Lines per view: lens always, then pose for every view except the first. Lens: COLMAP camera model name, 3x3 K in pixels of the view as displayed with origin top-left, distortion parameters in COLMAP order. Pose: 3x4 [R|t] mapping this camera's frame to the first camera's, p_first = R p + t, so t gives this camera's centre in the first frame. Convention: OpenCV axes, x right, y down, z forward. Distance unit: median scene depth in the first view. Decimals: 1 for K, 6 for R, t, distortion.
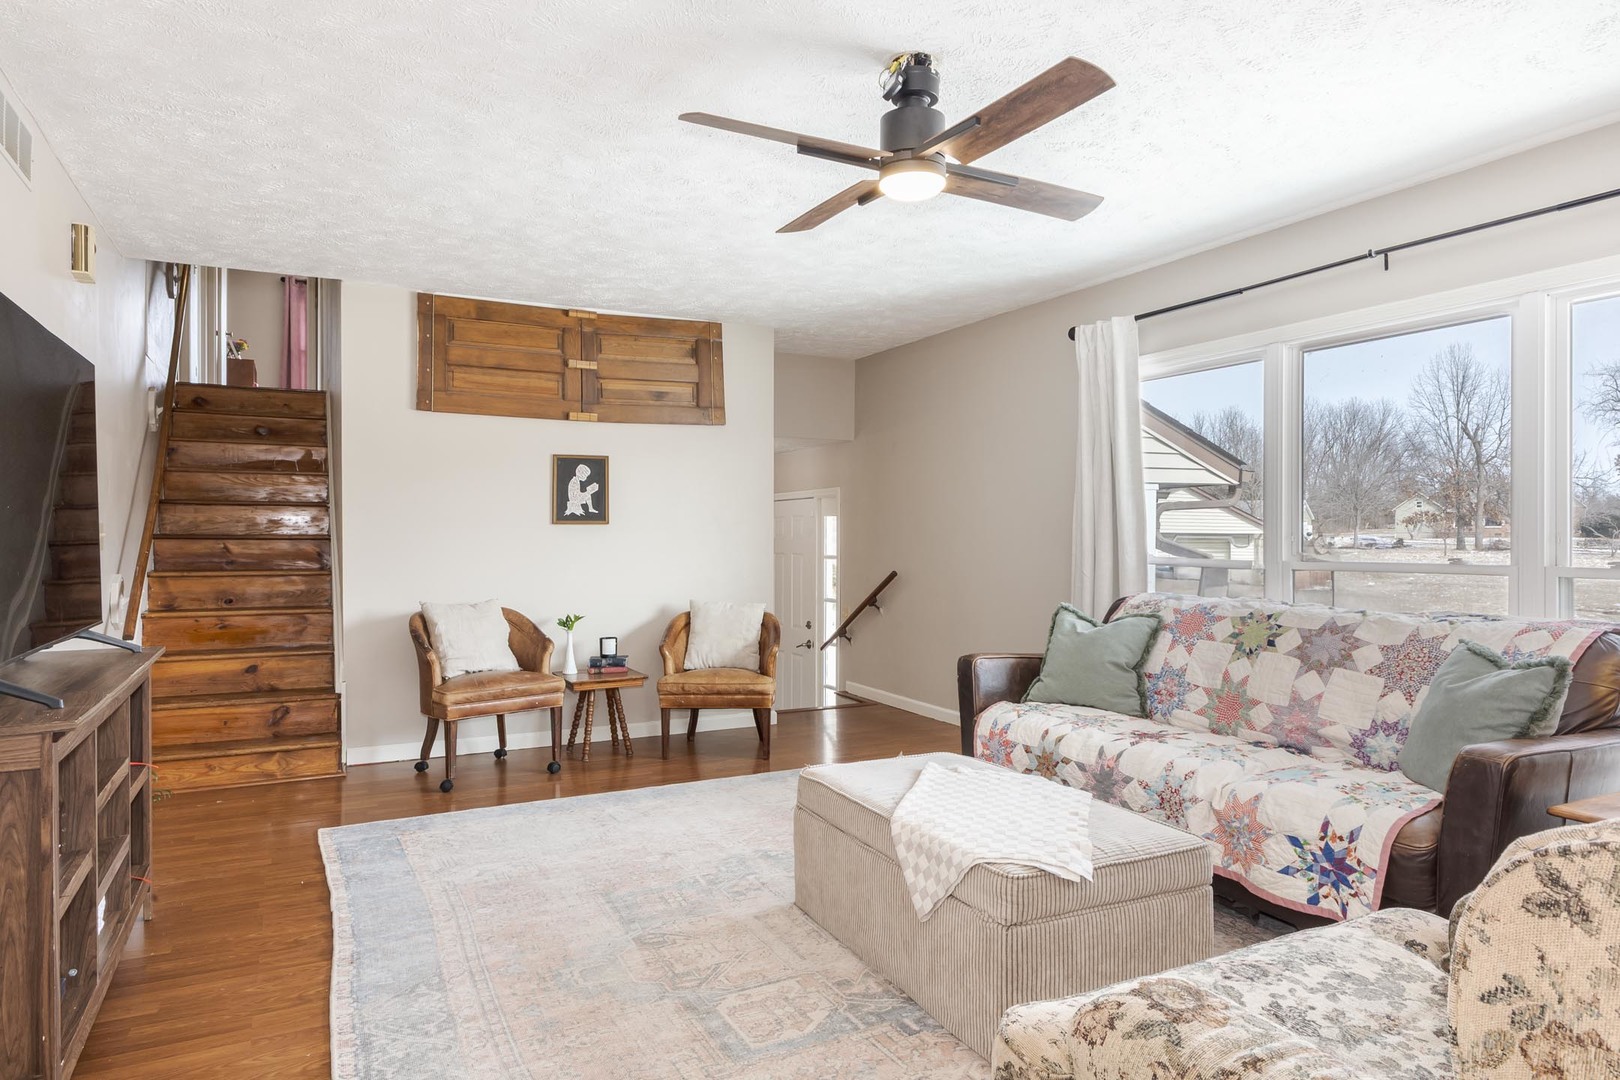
lens RADIAL K [[1003.9, 0, 810.0], [0, 1003.9, 540.0], [0, 0, 1]] dist [0.003220, 0.001029]
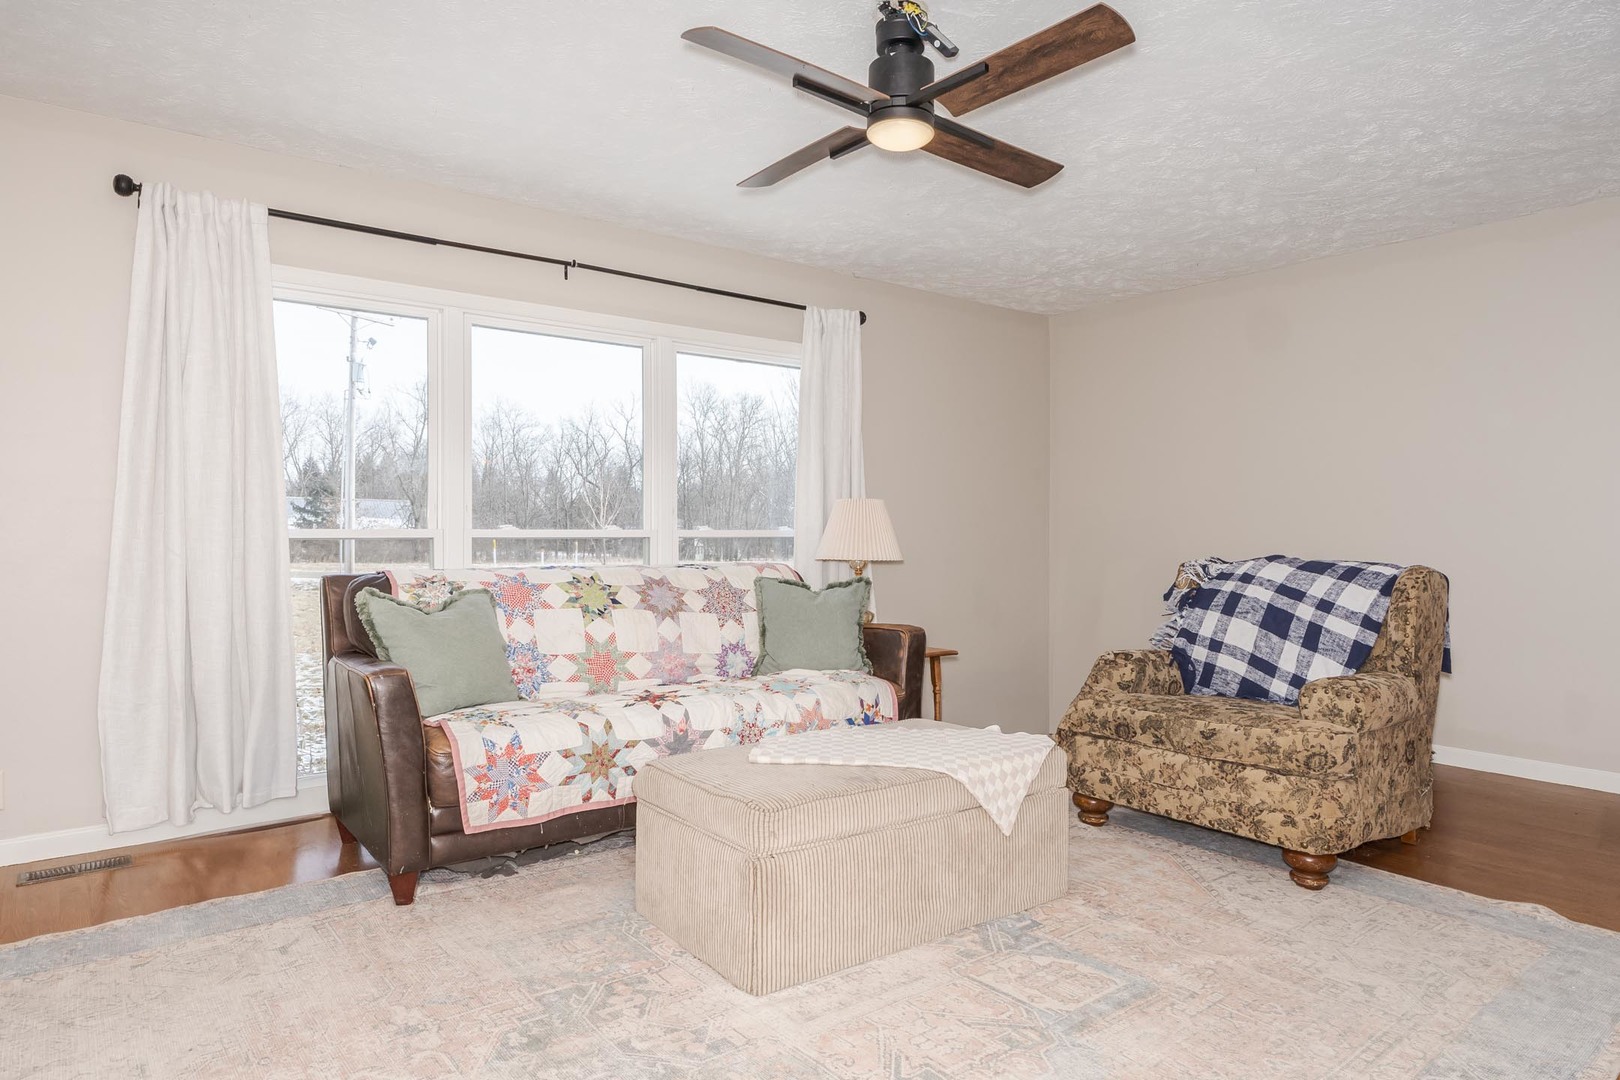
lens RADIAL K [[1003.9, 0, 810.0], [0, 1003.9, 540.0], [0, 0, 1]] dist [0.003220, 0.001029]
pose [[-0.205095, -0.008145, 0.978708, -0.384290], [0.003997, 0.999950, 0.009159, 0.015032], [-0.978734, 0.005790, -0.205052, 0.588408]]
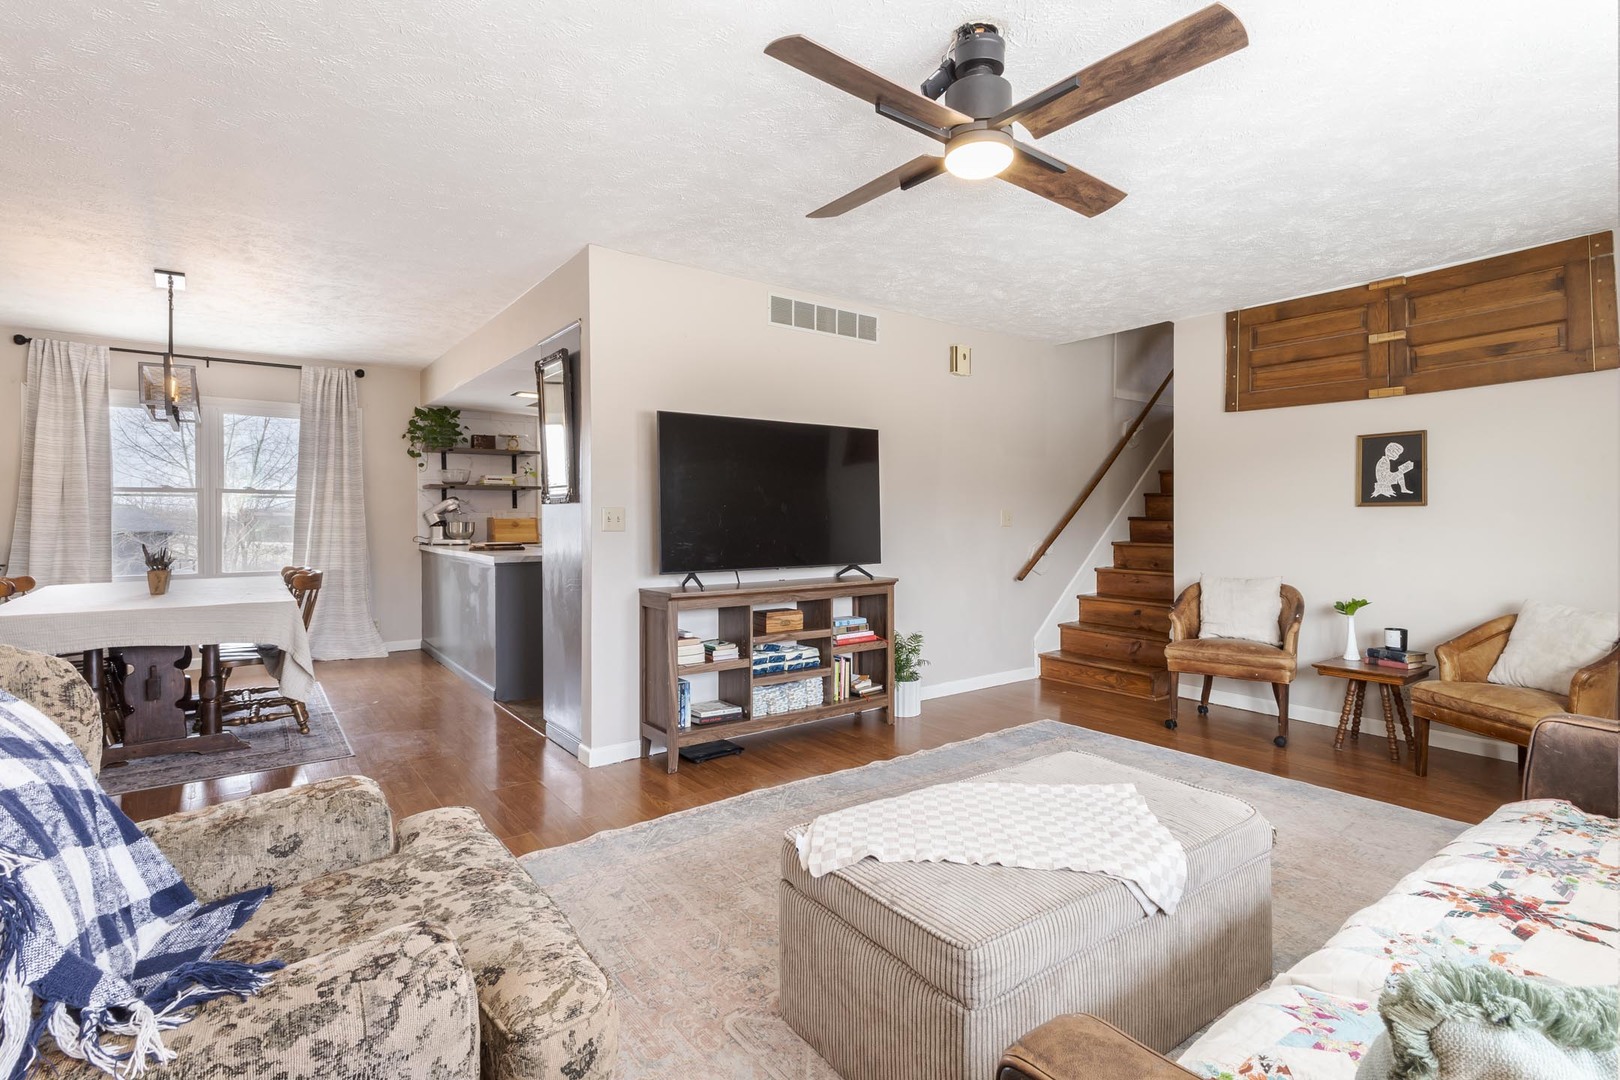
lens RADIAL K [[758.0, 0, 810.9], [0, 758.0, 526.2], [0, 0, 1]] dist [0.018572, -0.000132]
pose [[0.179151, 0.011629, -0.983753, 0.418493], [-0.005975, 0.999925, 0.010732, -0.001490], [0.983803, 0.003955, 0.179207, 0.366230]]
